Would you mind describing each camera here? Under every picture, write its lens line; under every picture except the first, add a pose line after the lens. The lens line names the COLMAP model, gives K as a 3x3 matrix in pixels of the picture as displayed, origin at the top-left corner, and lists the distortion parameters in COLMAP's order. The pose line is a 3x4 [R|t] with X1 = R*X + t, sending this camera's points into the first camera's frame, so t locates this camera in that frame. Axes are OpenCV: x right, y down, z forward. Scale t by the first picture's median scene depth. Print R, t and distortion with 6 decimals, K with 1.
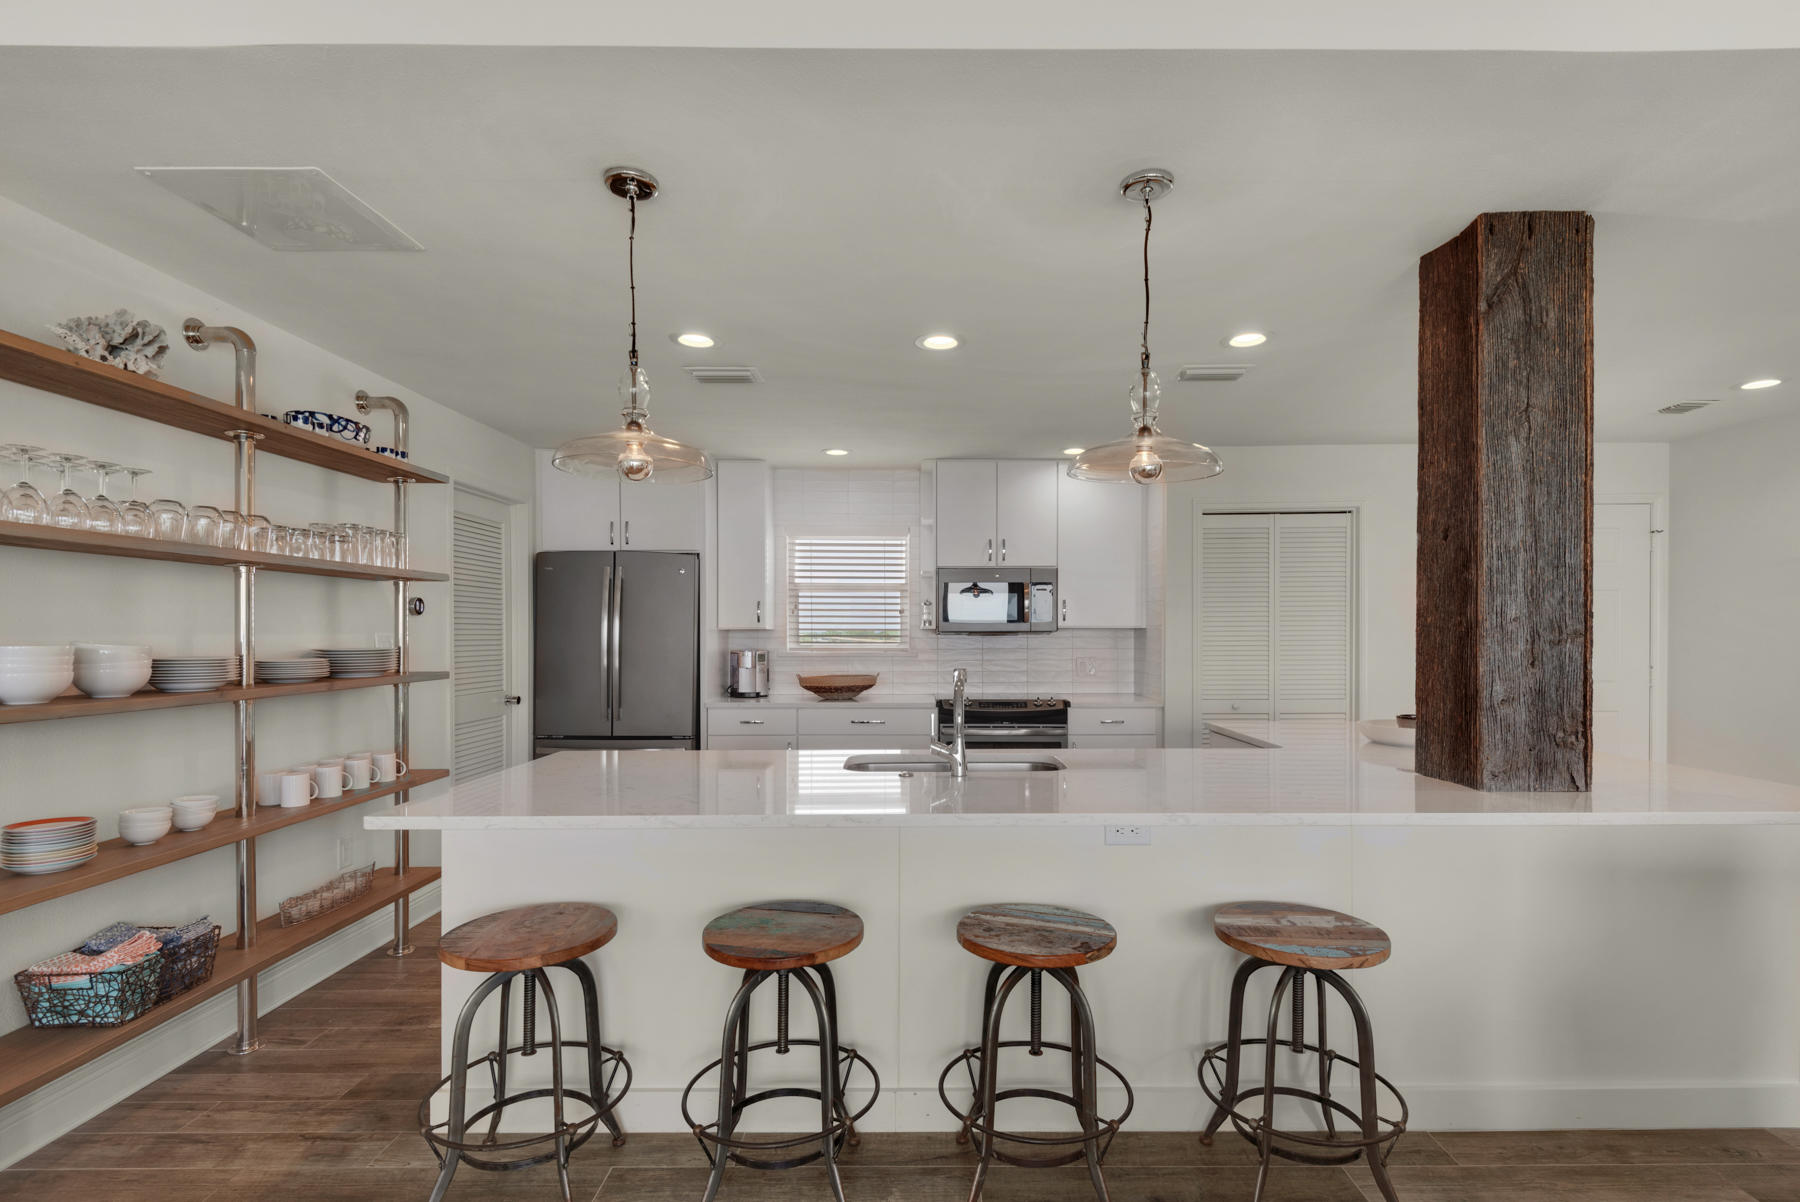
lens RADIAL K [[827.1, 0, 919.1], [0, 827.1, 632.5], [0, 0, 1]] dist [0.020916, -0.010754]
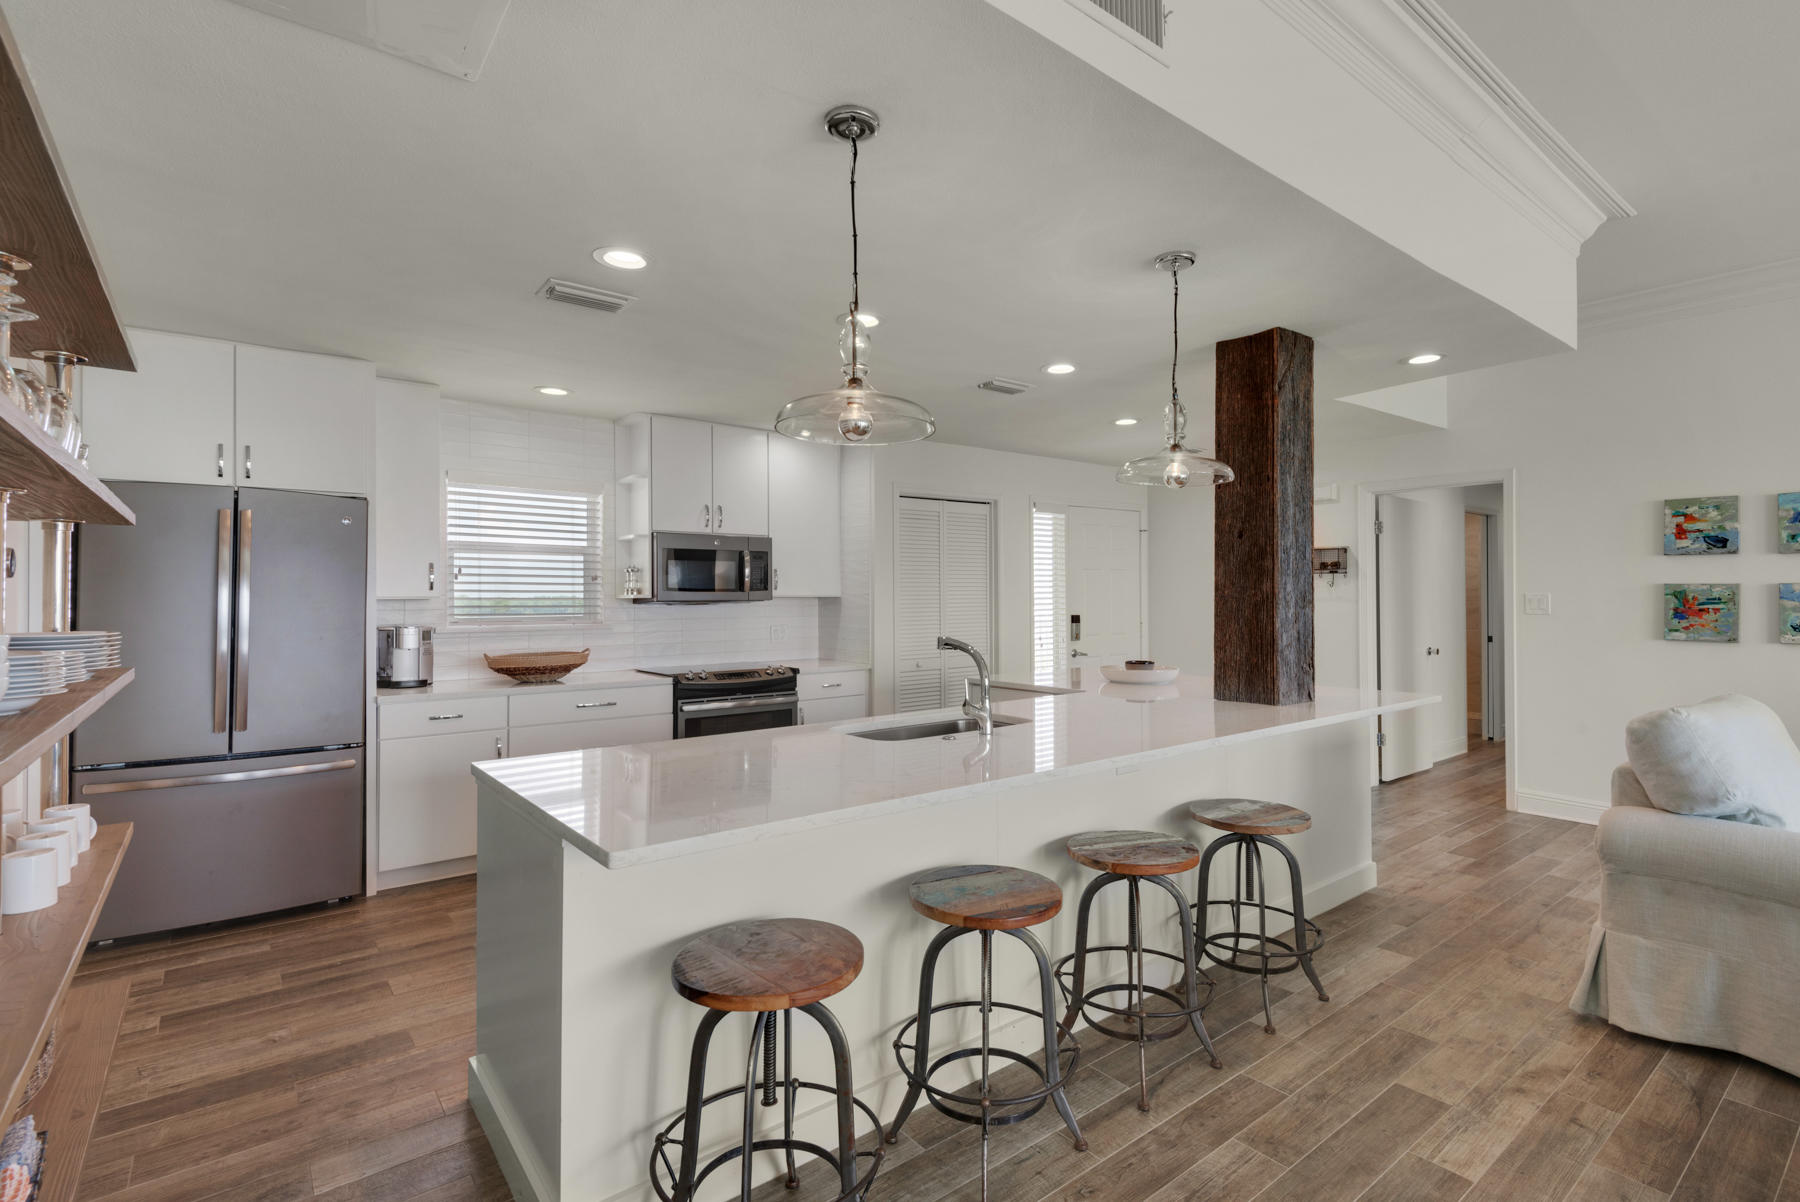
lens RADIAL K [[827.1, 0, 914.3], [0, 827.1, 593.3], [0, 0, 1]] dist [0.020916, -0.010754]
pose [[0.788408, 0.001777, 0.615150, -0.341780], [0.002972, 0.999973, -0.006698, -0.003017], [-0.615145, 0.007108, 0.788382, 0.093567]]
